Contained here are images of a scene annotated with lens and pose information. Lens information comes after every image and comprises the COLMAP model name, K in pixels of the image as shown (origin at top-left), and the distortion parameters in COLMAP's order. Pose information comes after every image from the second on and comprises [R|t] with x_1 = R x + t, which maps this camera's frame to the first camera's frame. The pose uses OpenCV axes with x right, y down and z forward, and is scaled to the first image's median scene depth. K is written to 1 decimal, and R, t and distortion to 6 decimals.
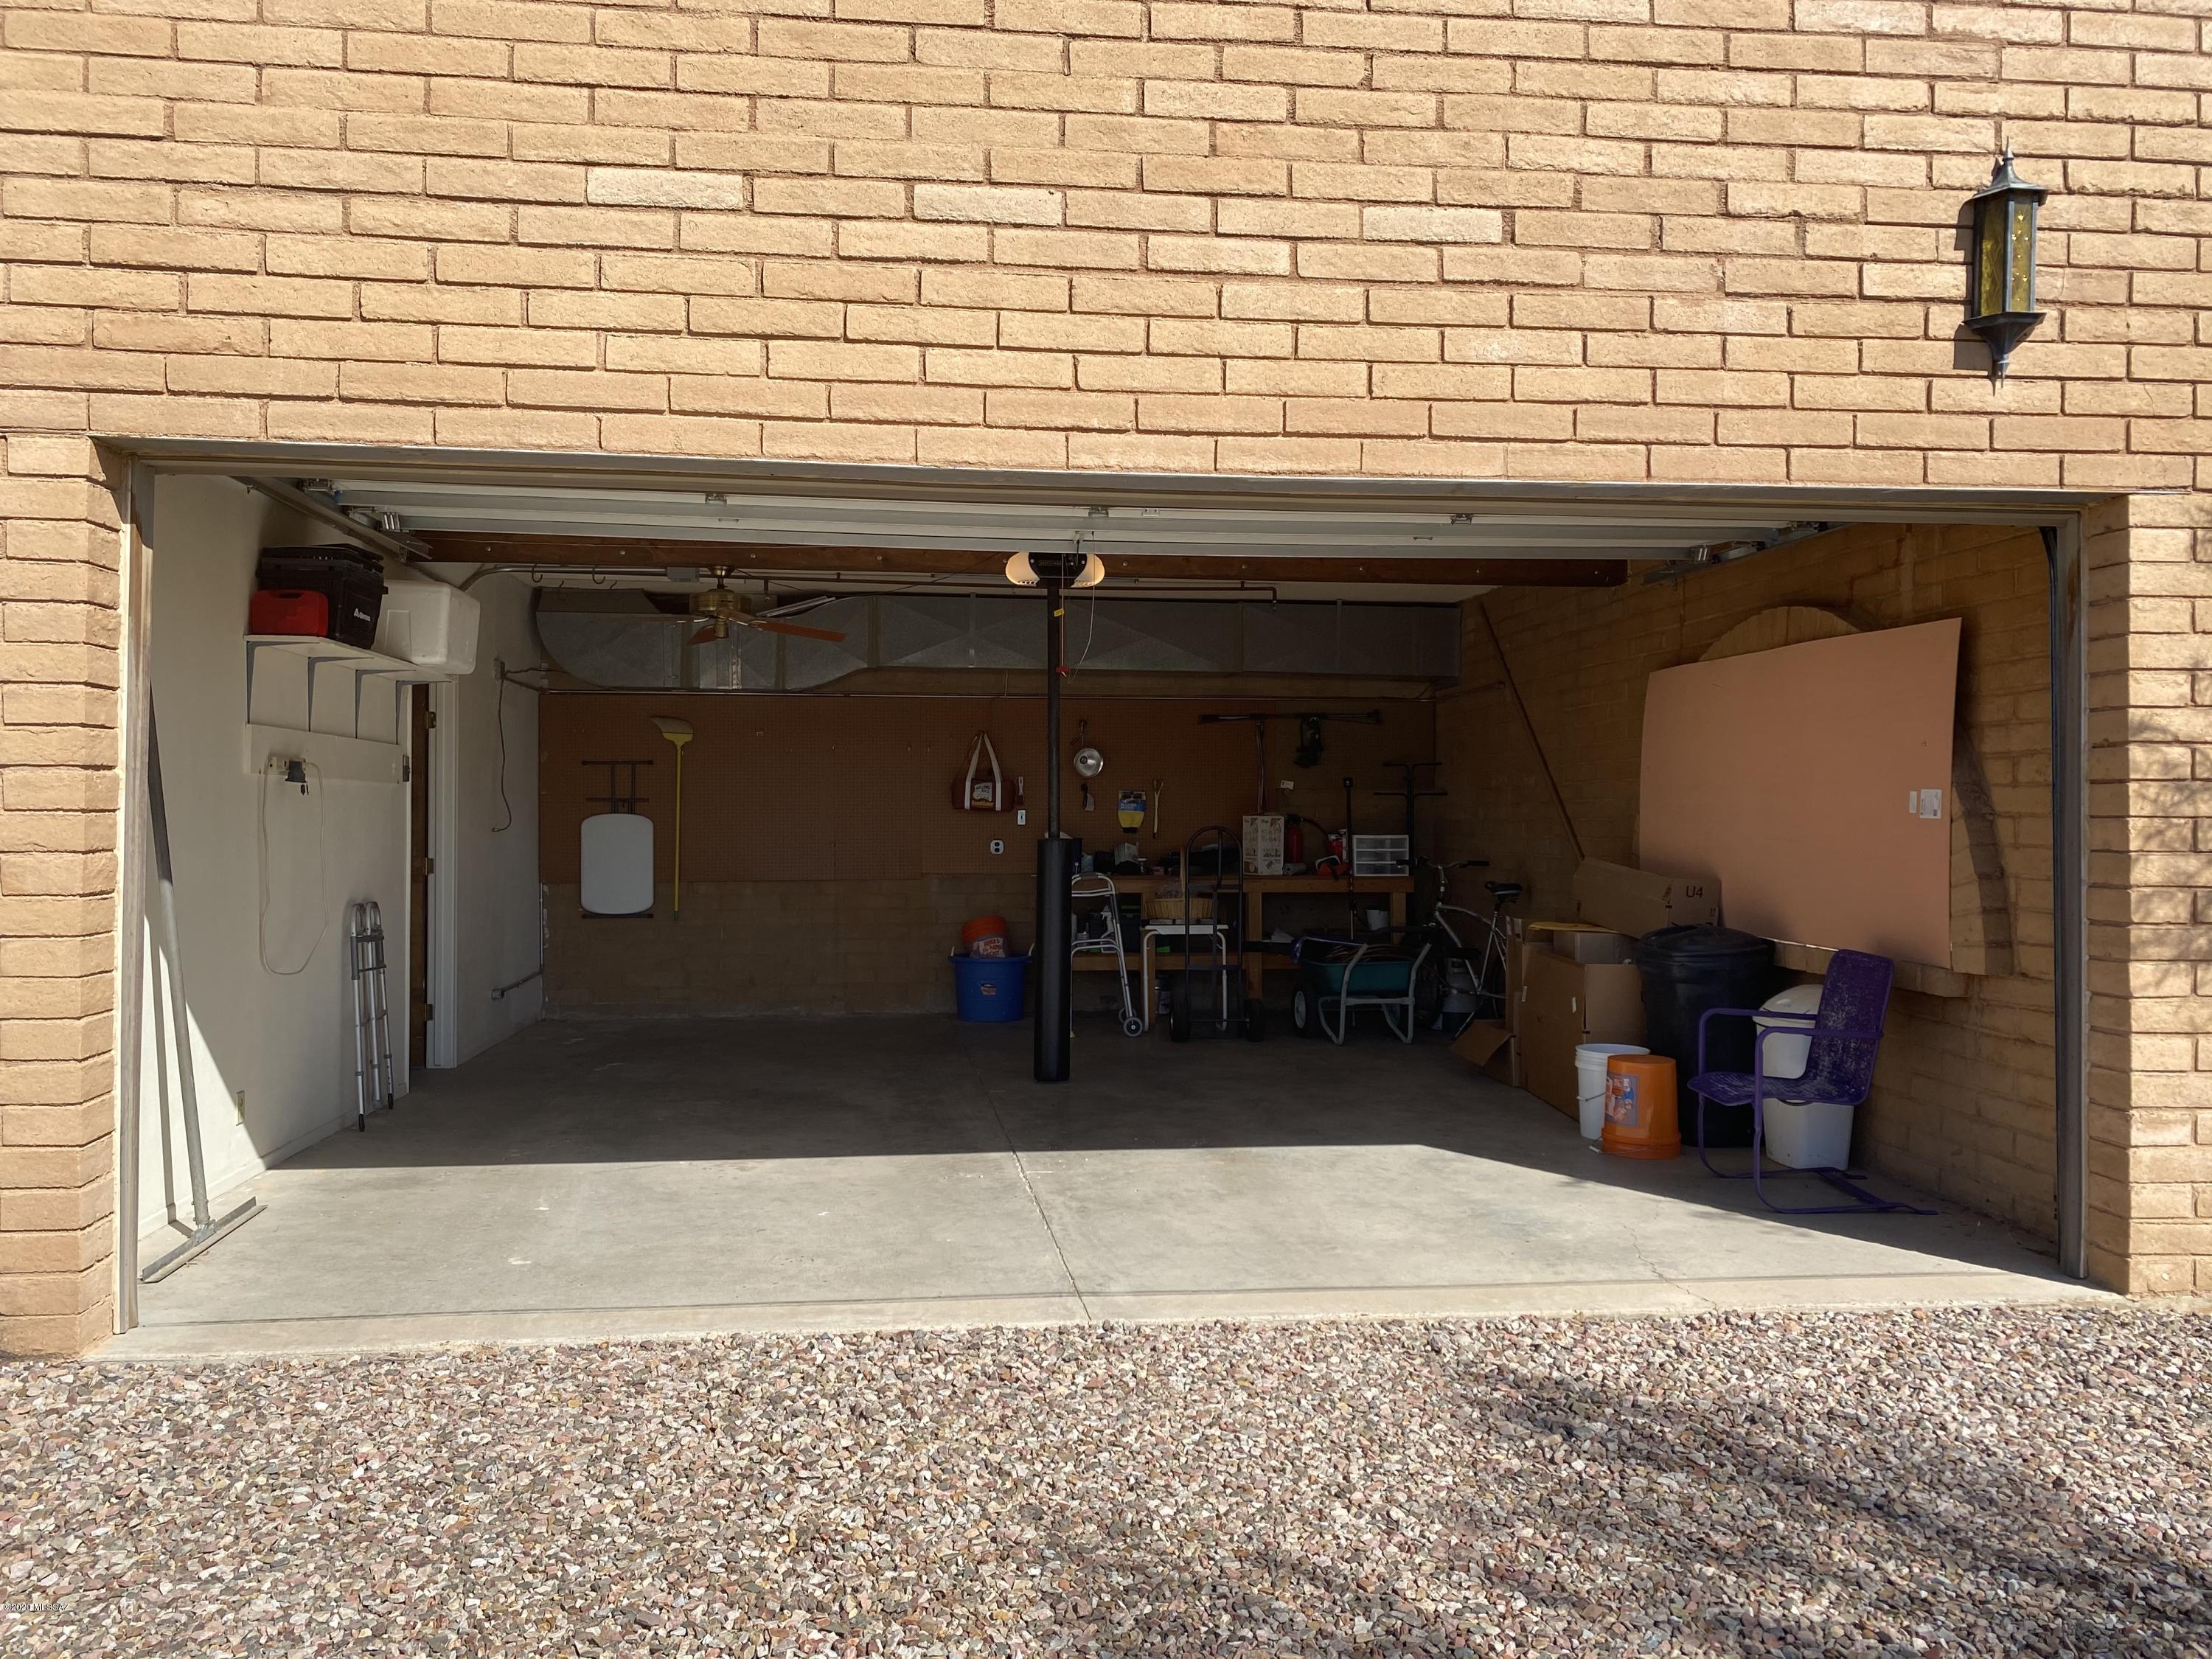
lens RADIAL K [[1676.3, 0, 1104.1], [0, 1676.3, 838.8], [0, 0, 1]] dist [0.015103, -0.000981]
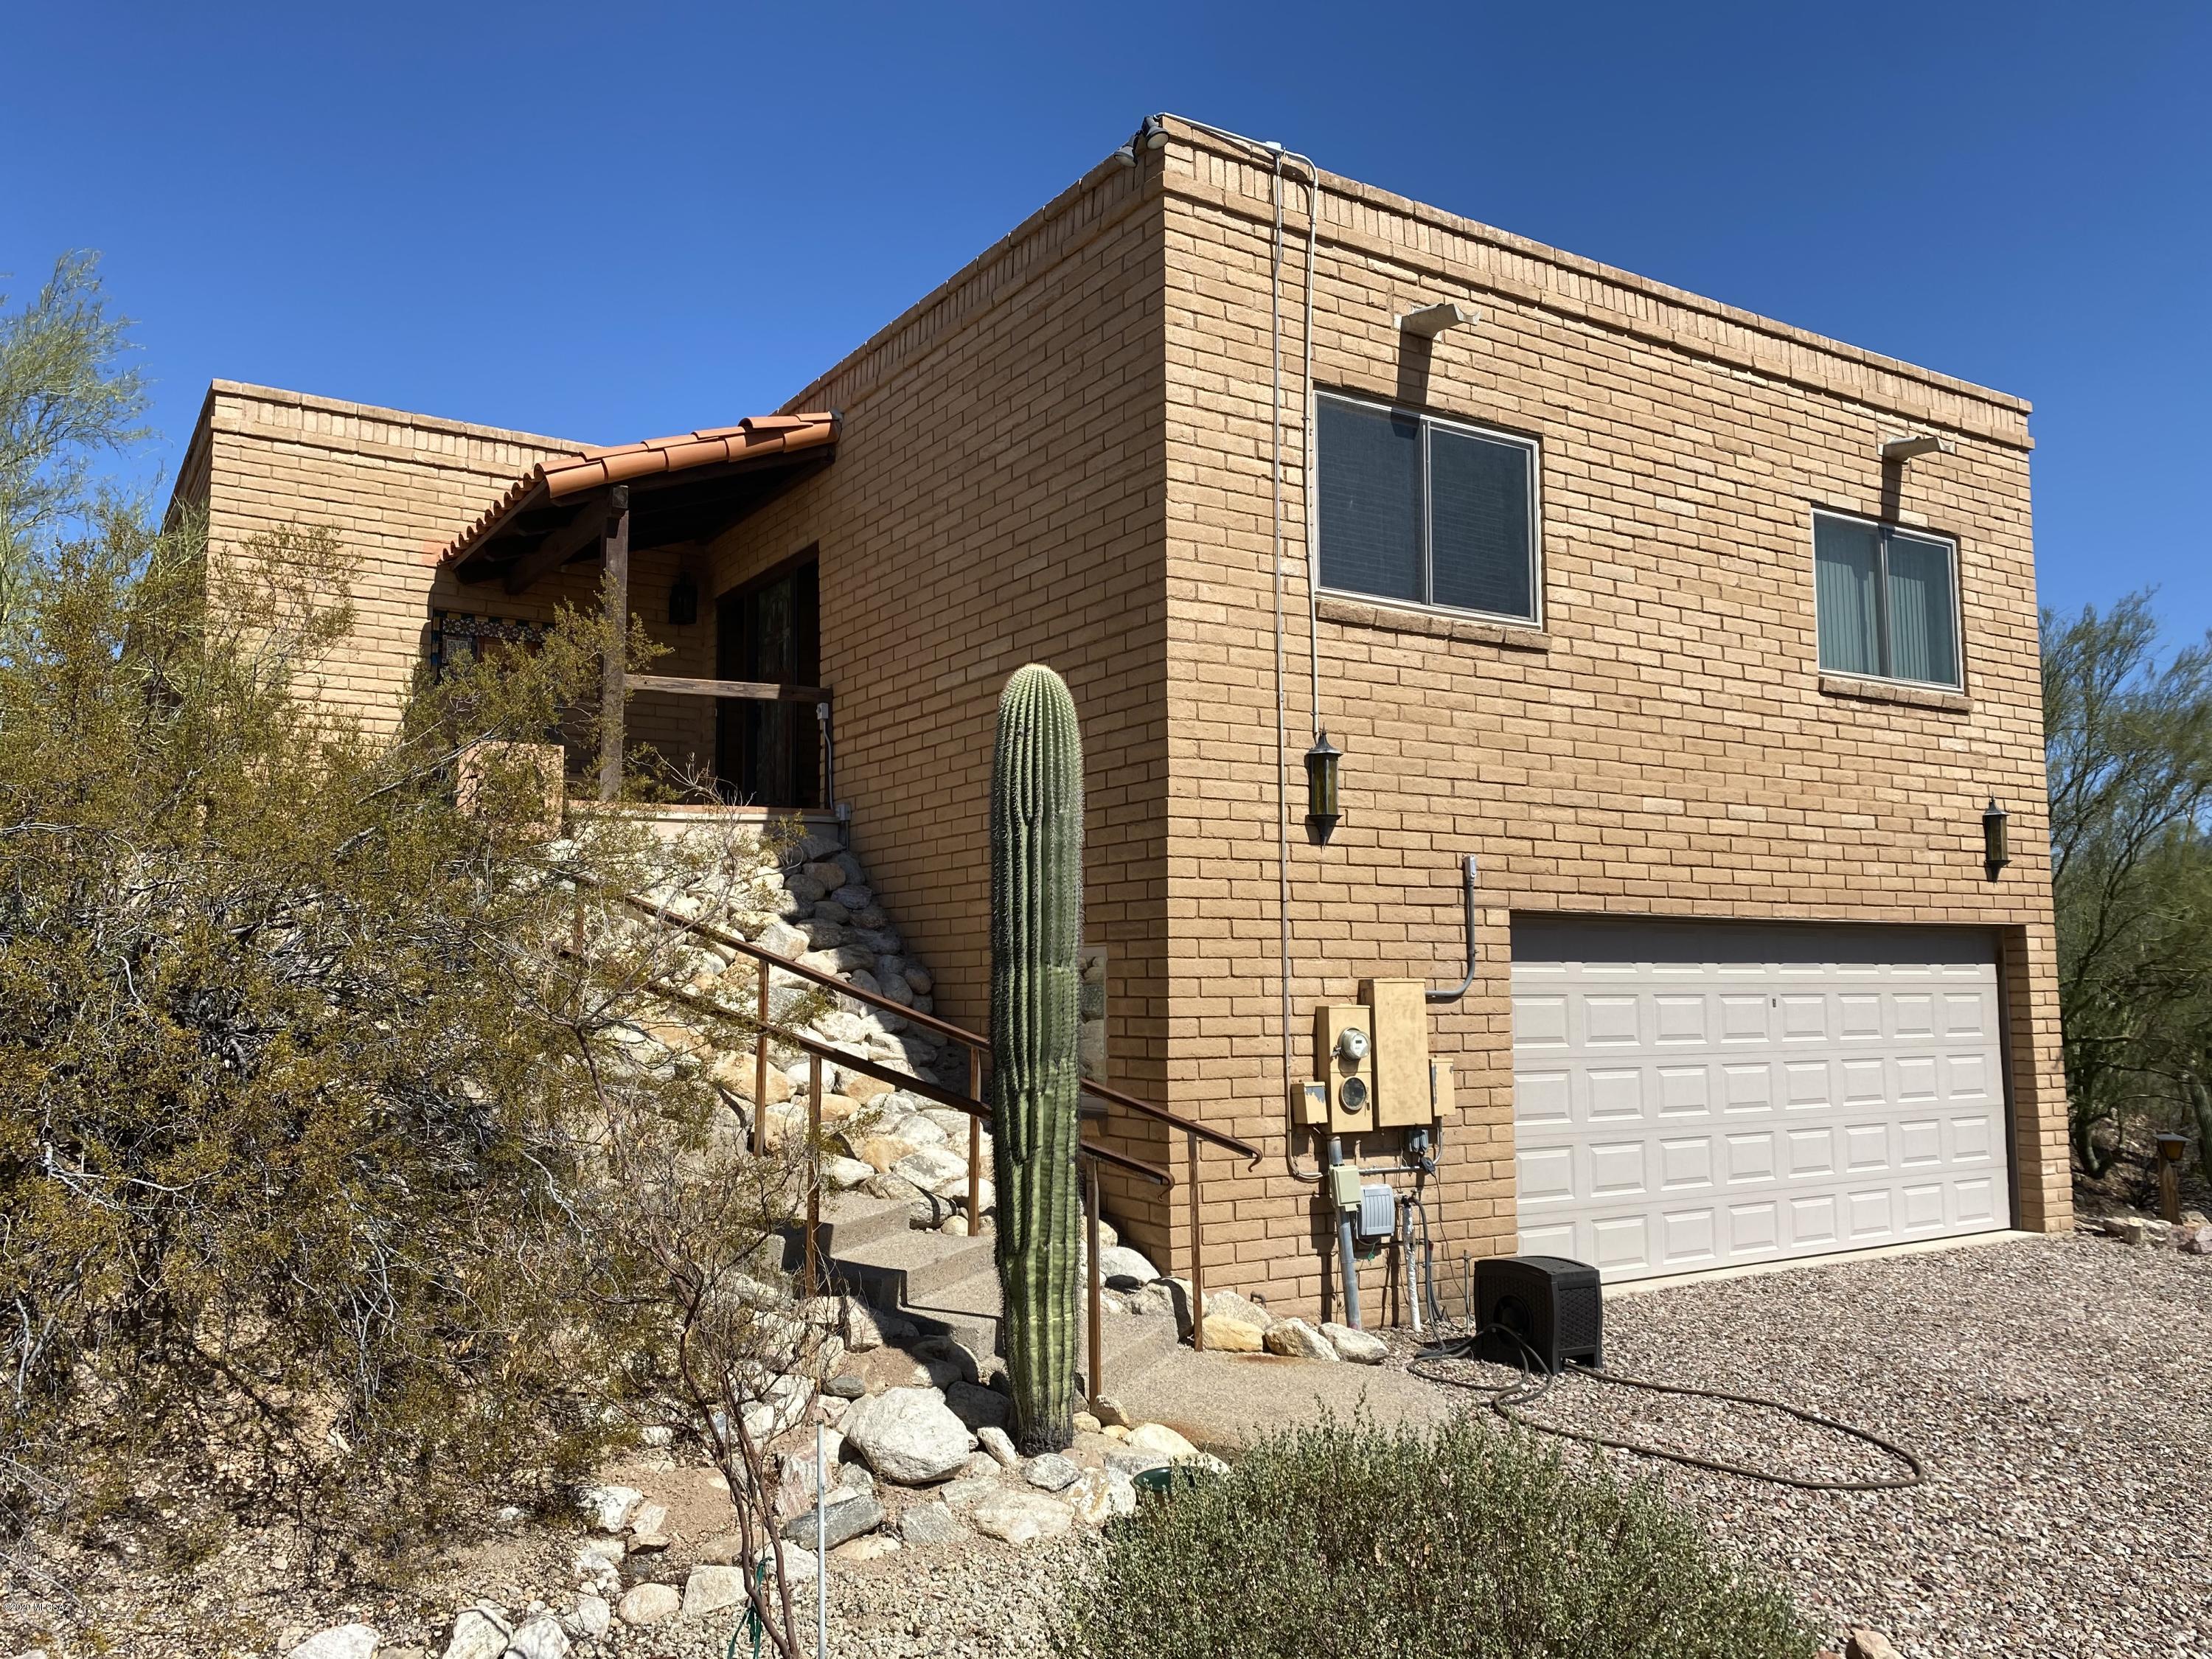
lens RADIAL K [[1676.3, 0, 1106.1], [0, 1676.3, 822.6], [0, 0, 1]] dist [0.015103, -0.000981]
pose [[0.899569, 0.036552, 0.435247, -1.884112], [0.005840, 0.995397, -0.095663, -0.121598], [-0.436740, 0.088597, 0.895214, -0.765982]]
